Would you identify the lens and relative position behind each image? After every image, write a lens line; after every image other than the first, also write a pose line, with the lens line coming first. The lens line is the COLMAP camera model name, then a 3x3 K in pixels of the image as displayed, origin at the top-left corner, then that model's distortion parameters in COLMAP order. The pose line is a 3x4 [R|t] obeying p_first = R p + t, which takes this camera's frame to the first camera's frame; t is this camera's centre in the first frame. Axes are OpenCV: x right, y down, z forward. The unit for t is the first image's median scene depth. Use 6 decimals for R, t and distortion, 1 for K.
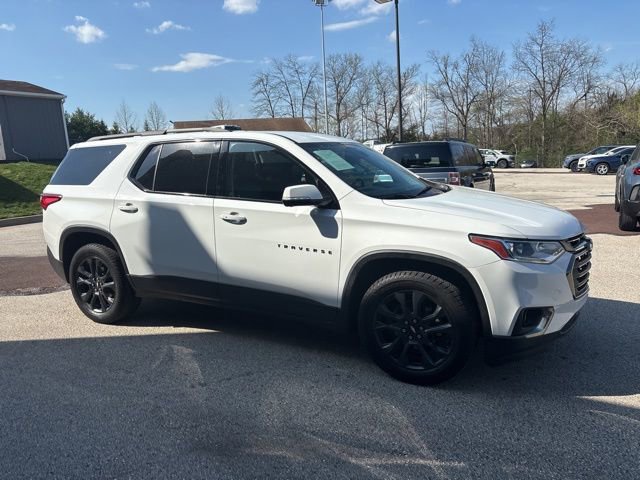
lens RADIAL K [[473.1, 0, 307.9], [0, 473.1, 237.8], [0, 0, 1]] dist [0.048928, -0.044801]
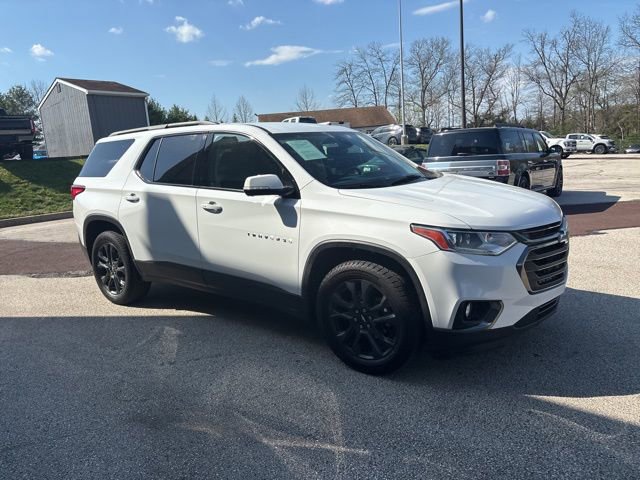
lens RADIAL K [[473.1, 0, 316.7], [0, 473.1, 238.4], [0, 0, 1]] dist [0.046935, -0.044122]
pose [[0.987090, 0.011341, -0.159764, 0.205193], [-0.007912, 0.999725, 0.022080, 0.001780], [0.159970, -0.020530, 0.986908, 0.002792]]
